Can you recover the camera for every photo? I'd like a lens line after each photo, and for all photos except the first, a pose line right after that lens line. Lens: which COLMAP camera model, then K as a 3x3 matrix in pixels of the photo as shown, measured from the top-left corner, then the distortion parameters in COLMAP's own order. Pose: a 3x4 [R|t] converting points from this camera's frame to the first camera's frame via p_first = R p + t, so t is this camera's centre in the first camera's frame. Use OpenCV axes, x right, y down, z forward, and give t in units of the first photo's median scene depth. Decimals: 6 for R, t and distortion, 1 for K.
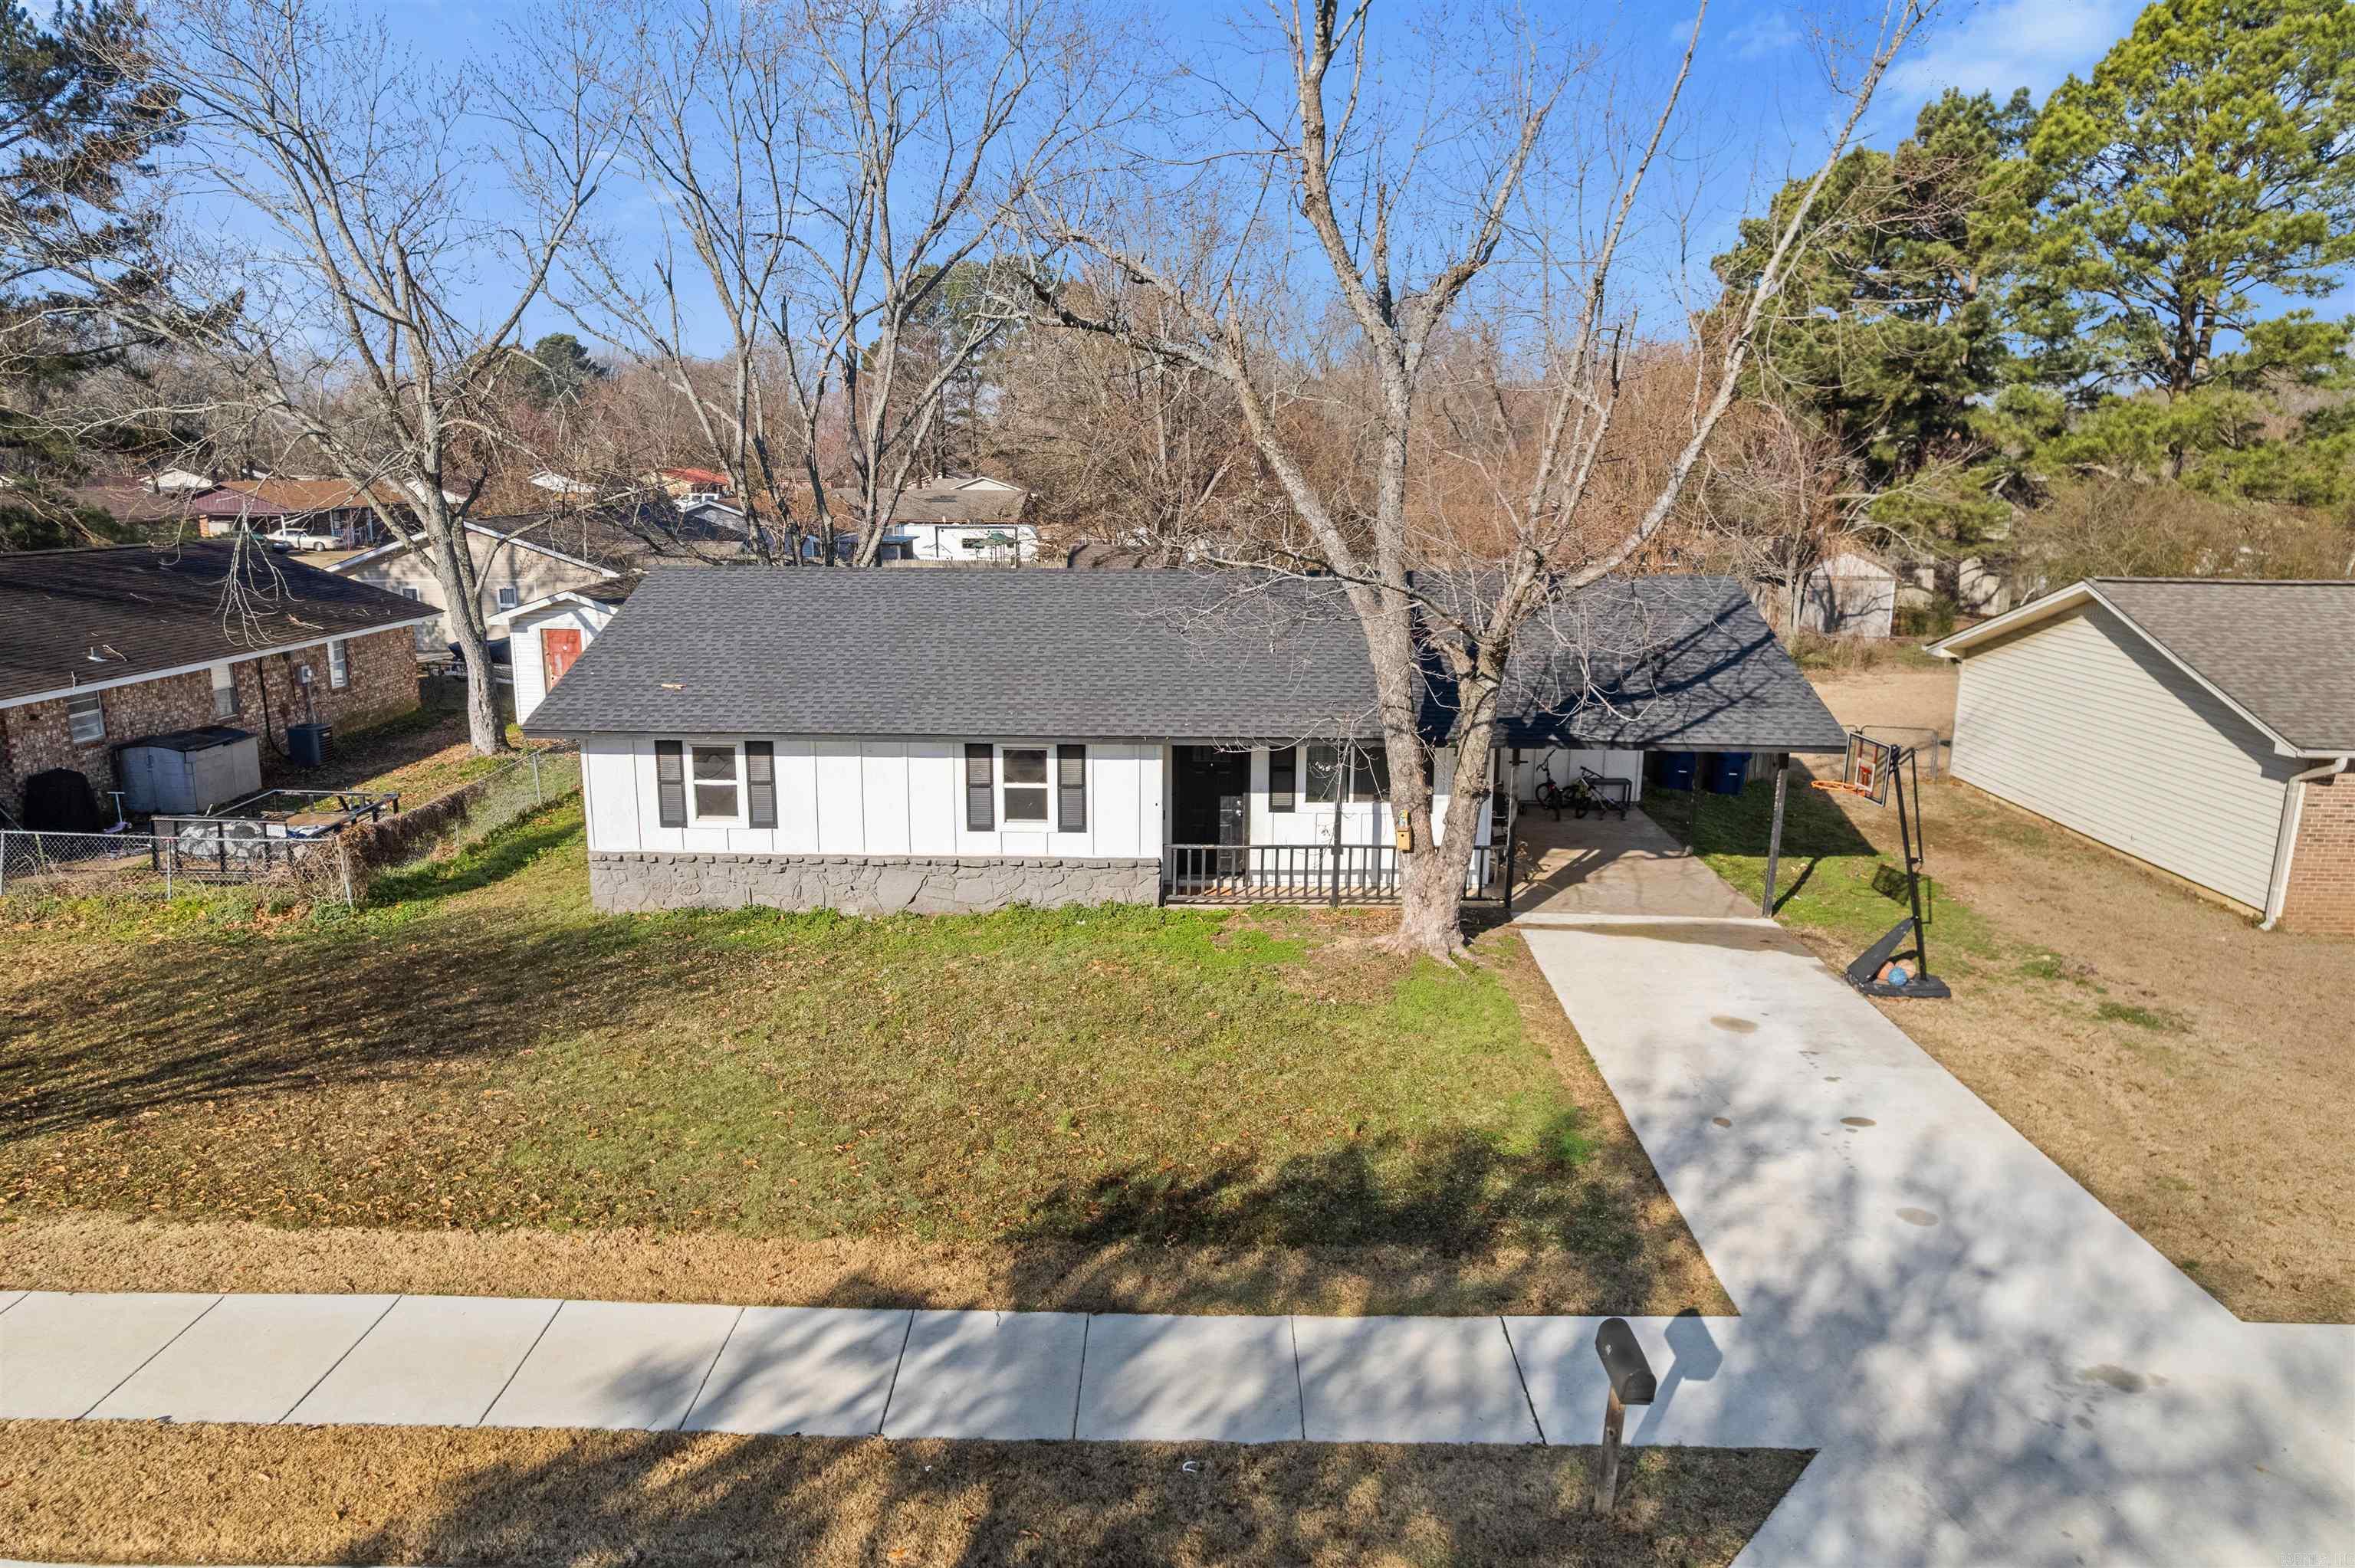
lens RADIAL K [[1512.5, 0, 1182.9], [0, 1512.5, 786.3], [0, 0, 1]] dist [-0.080228, 0.069790]
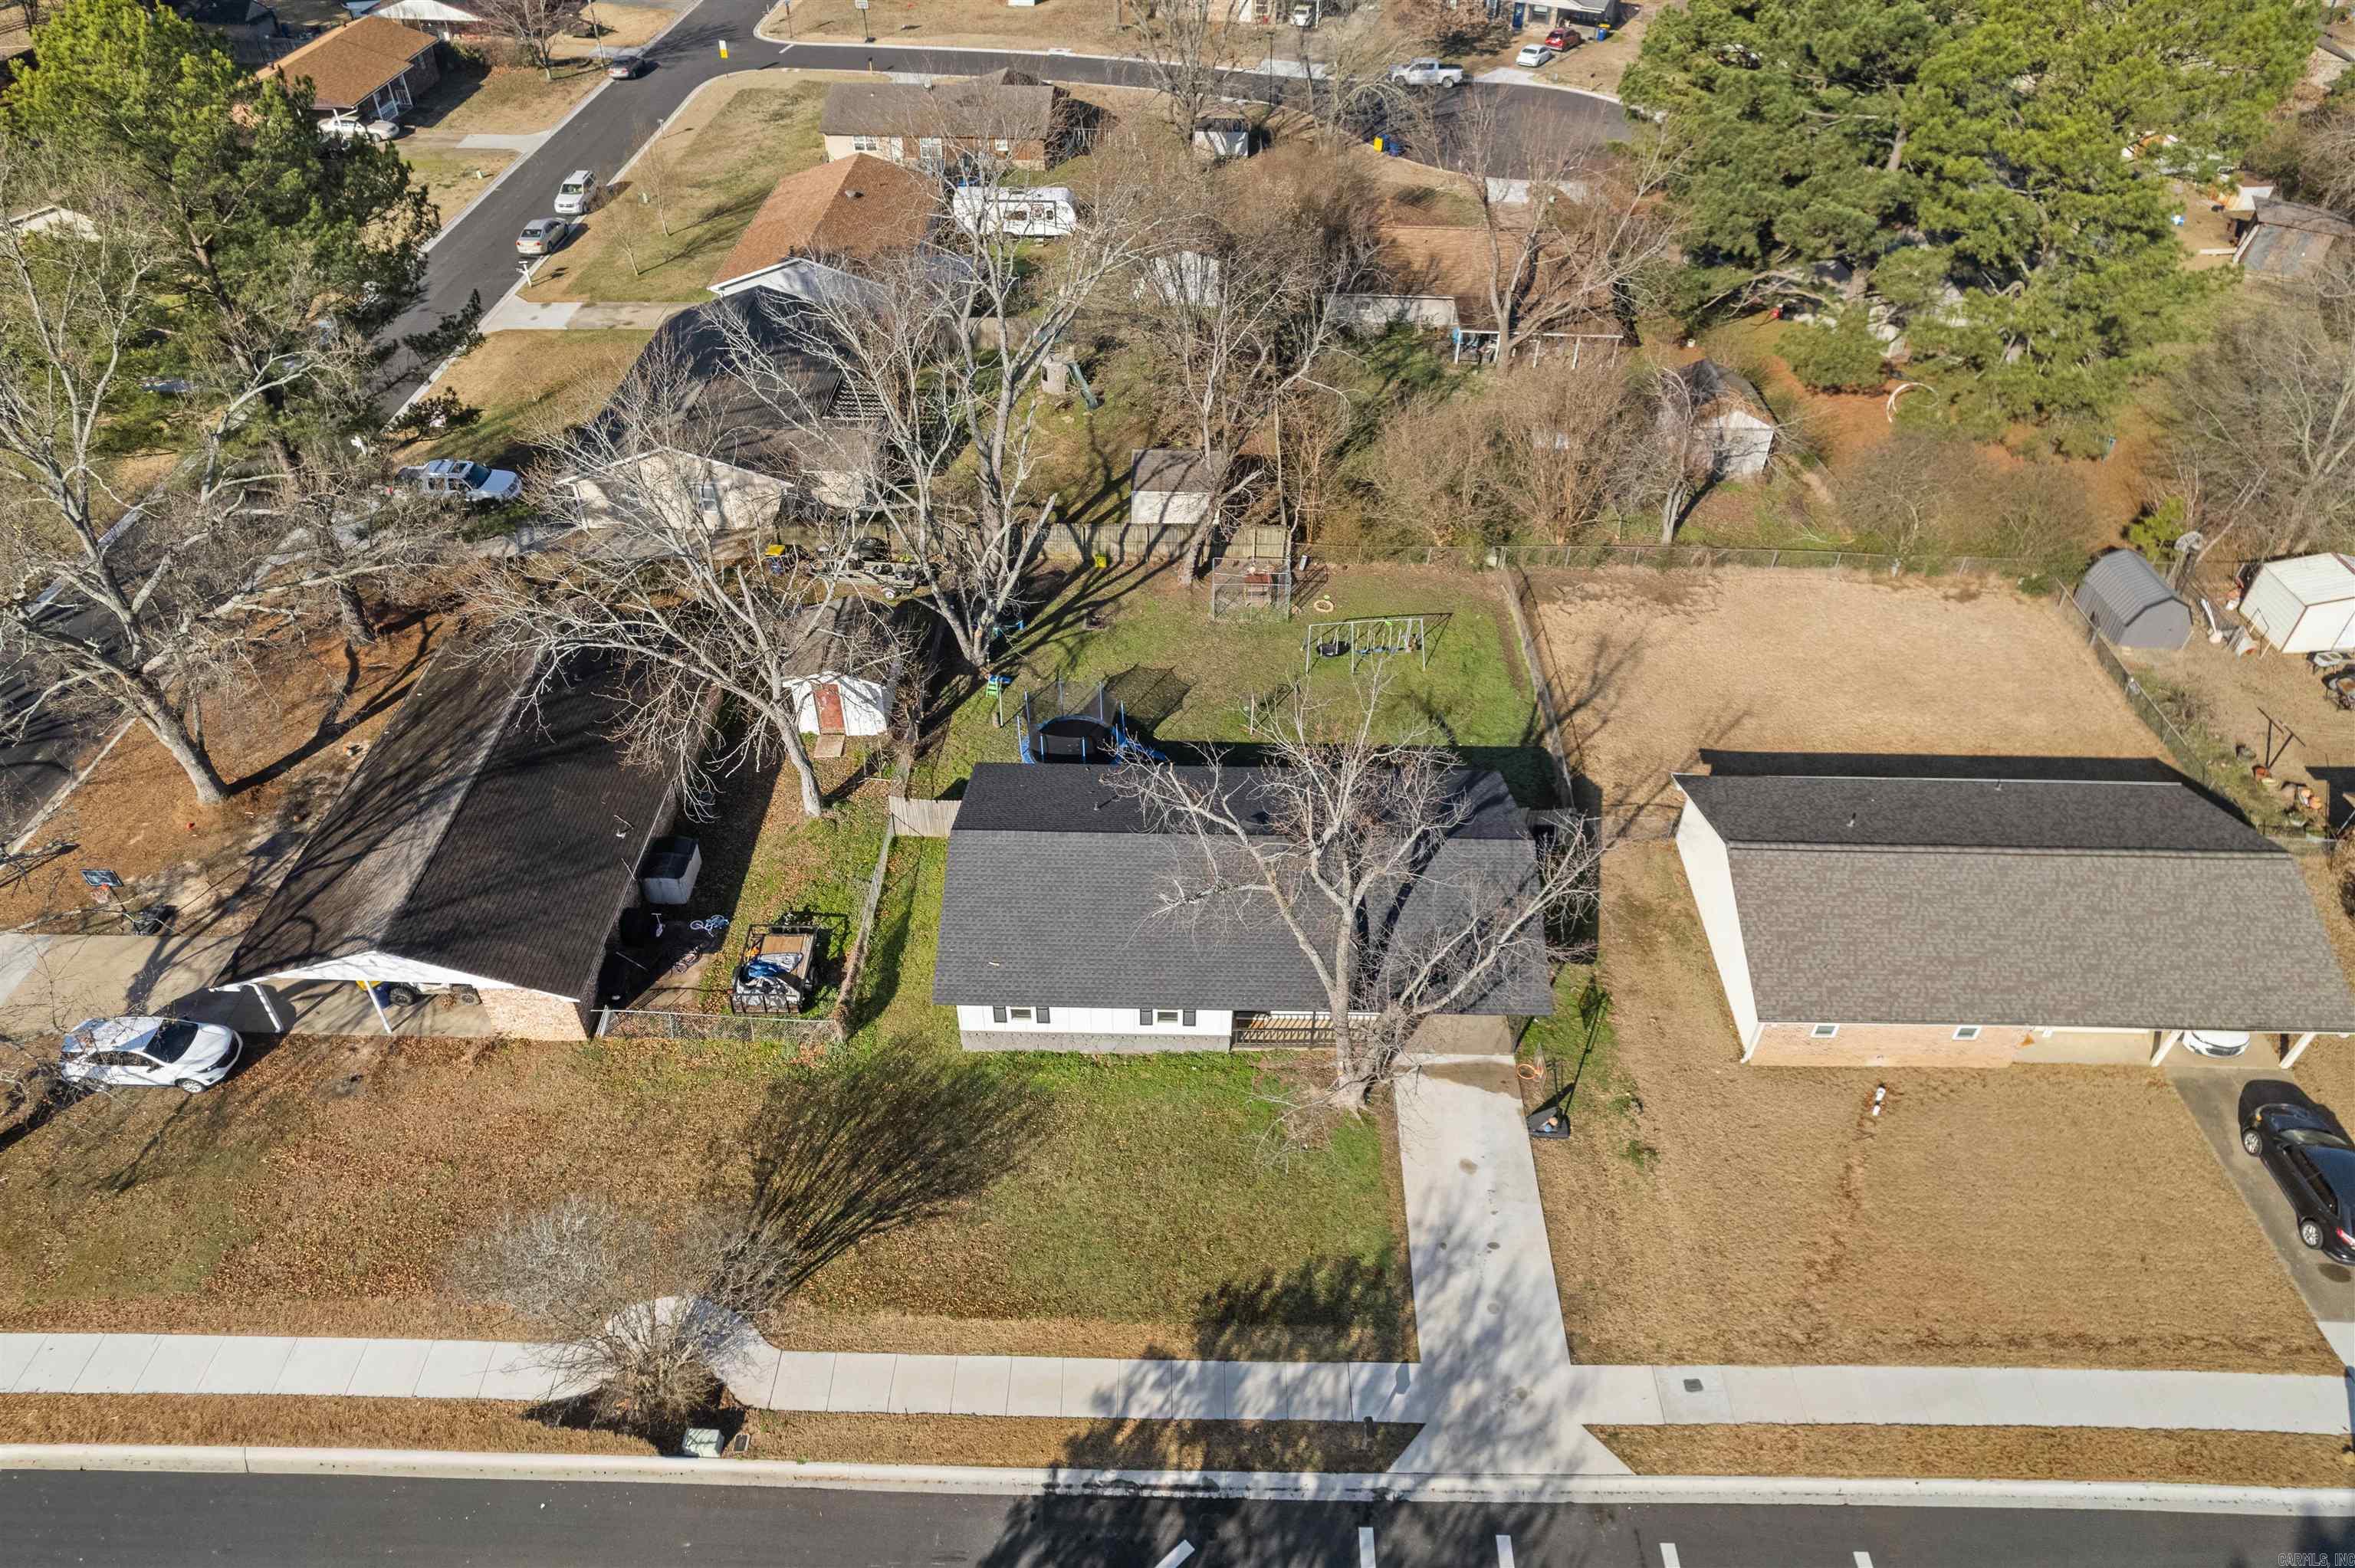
lens RADIAL K [[1512.5, 0, 1182.9], [0, 1512.5, 786.3], [0, 0, 1]] dist [-0.080228, 0.069790]
pose [[0.999958, 0.002274, 0.008869, -0.104234], [-0.006188, 0.881810, 0.471564, -1.296635], [-0.006749, -0.471599, 0.881787, -0.732275]]
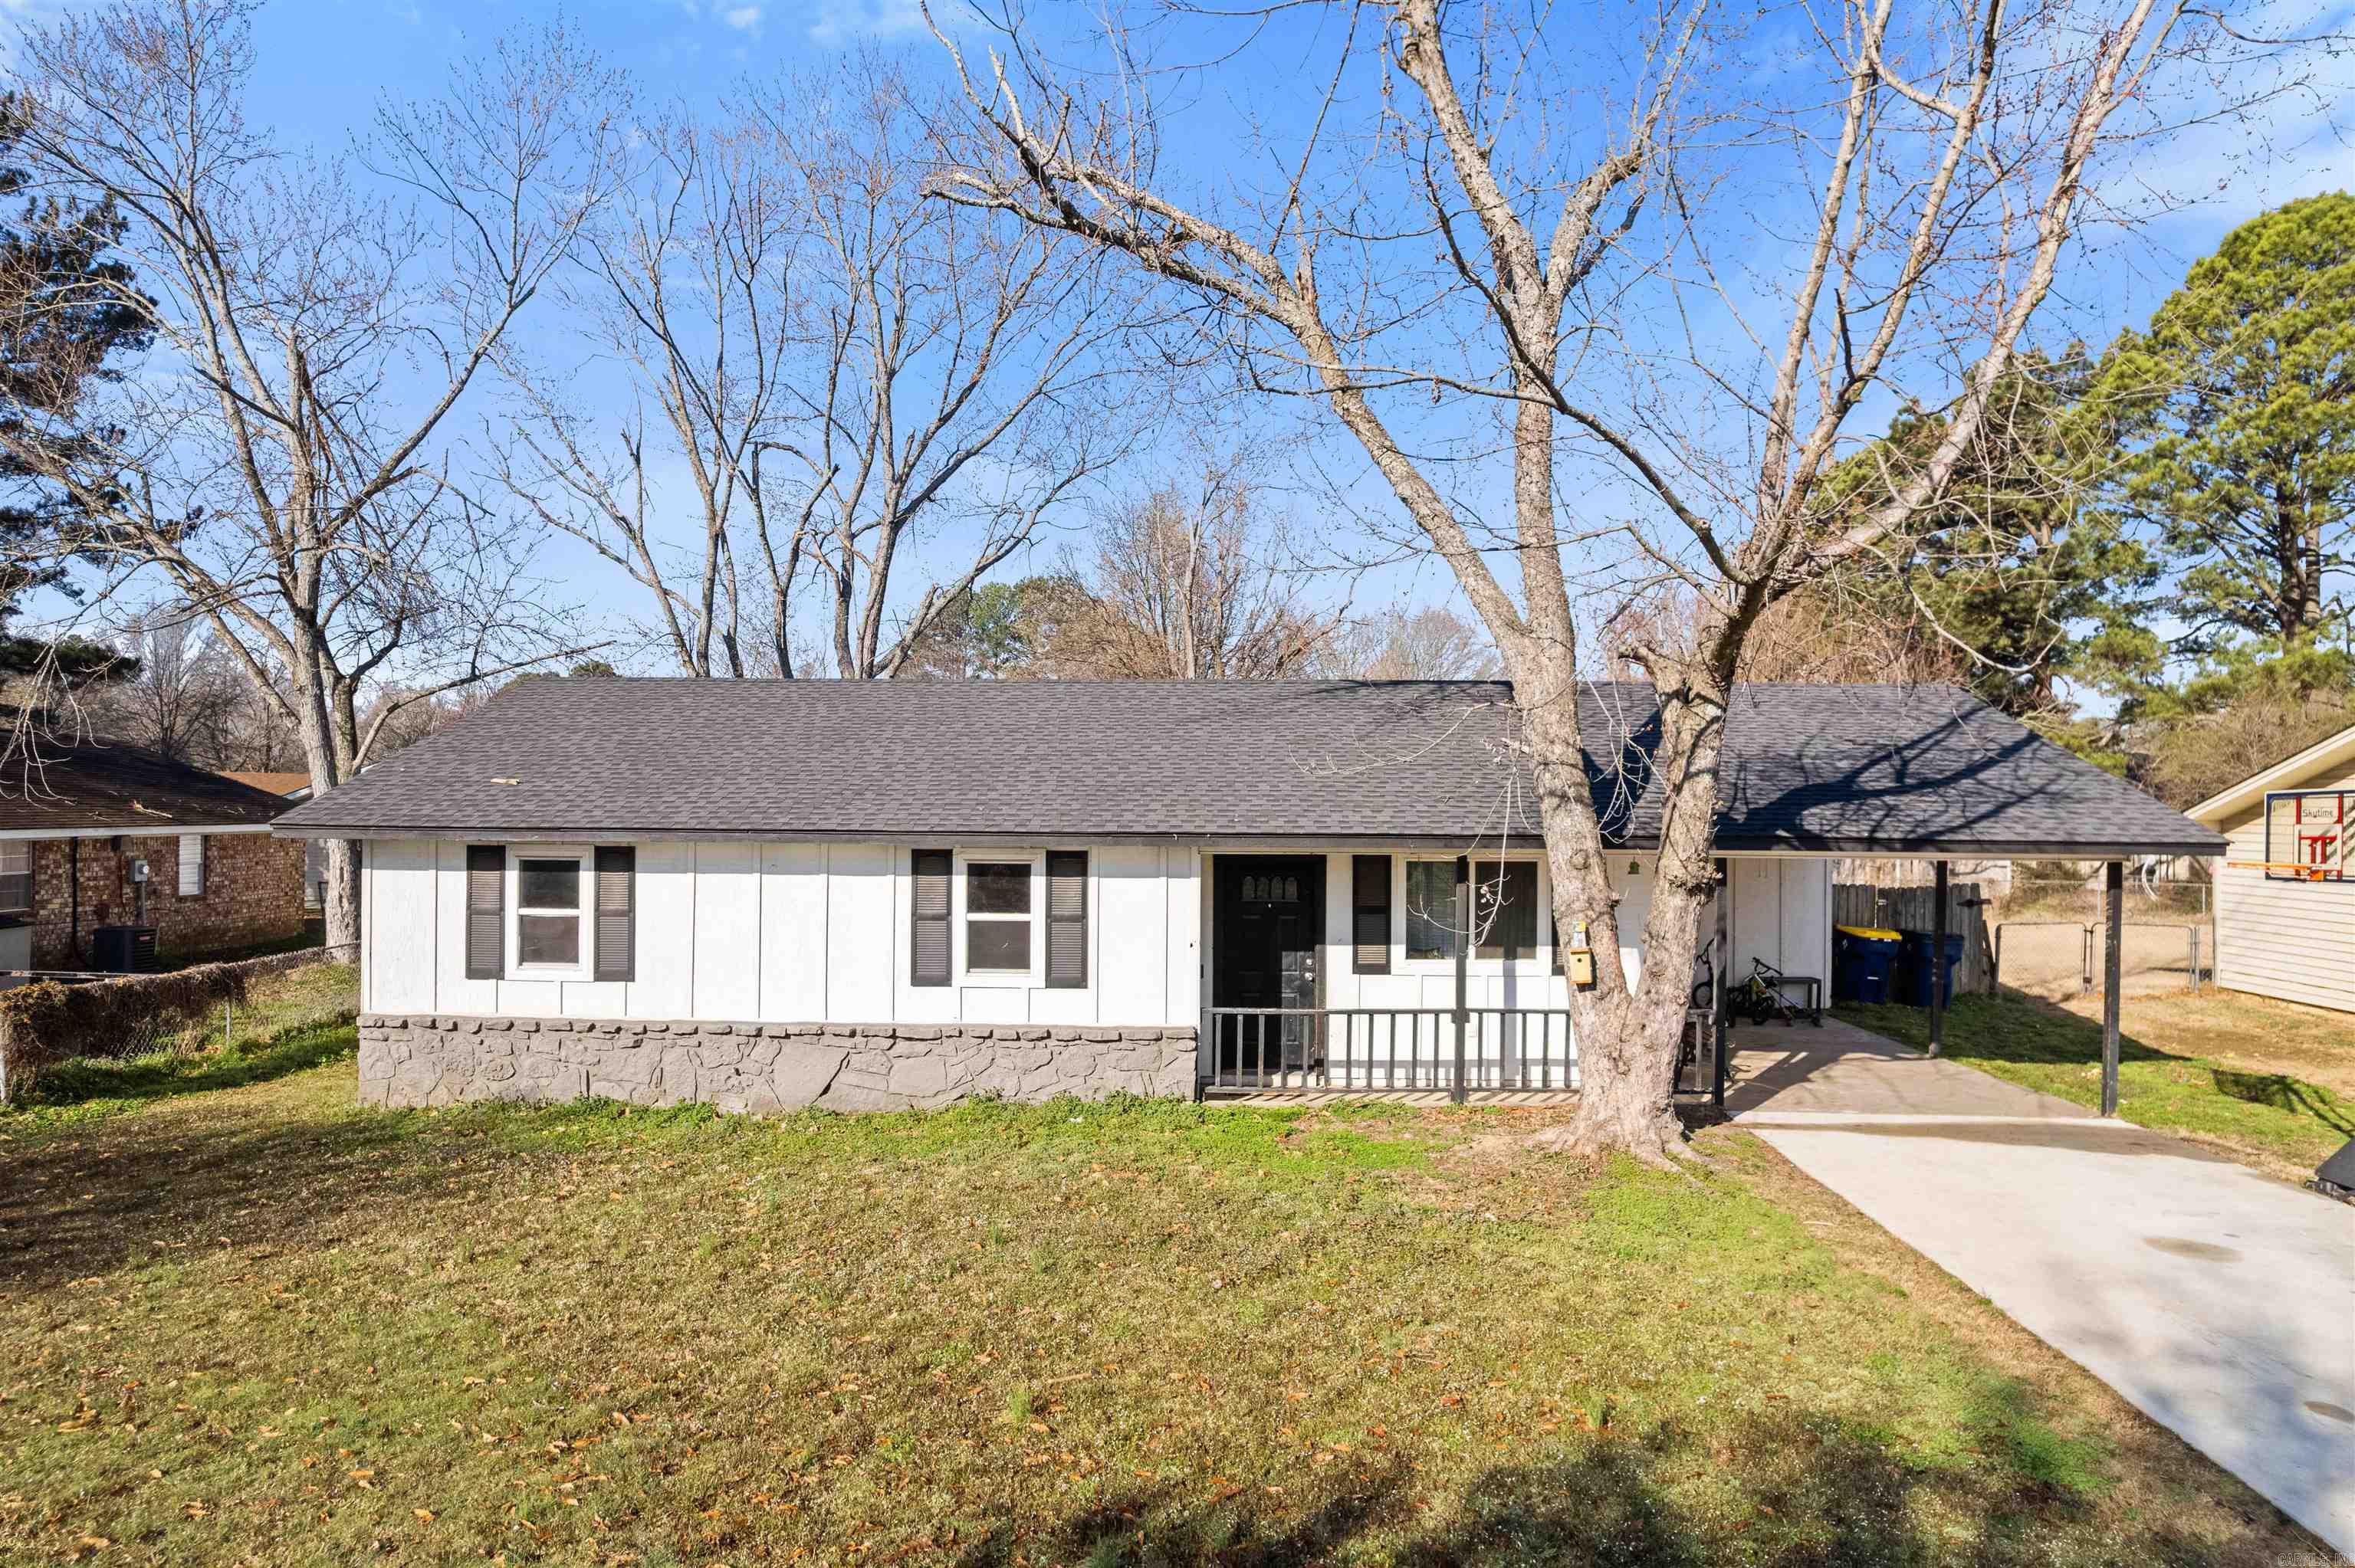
lens RADIAL K [[1512.5, 0, 1182.9], [0, 1512.5, 786.3], [0, 0, 1]] dist [-0.080228, 0.069790]
pose [[0.999884, -0.000211, -0.015205, -0.011153], [-0.003203, 0.974548, -0.224156, 0.094783], [0.014865, 0.224179, 0.974435, 0.330320]]
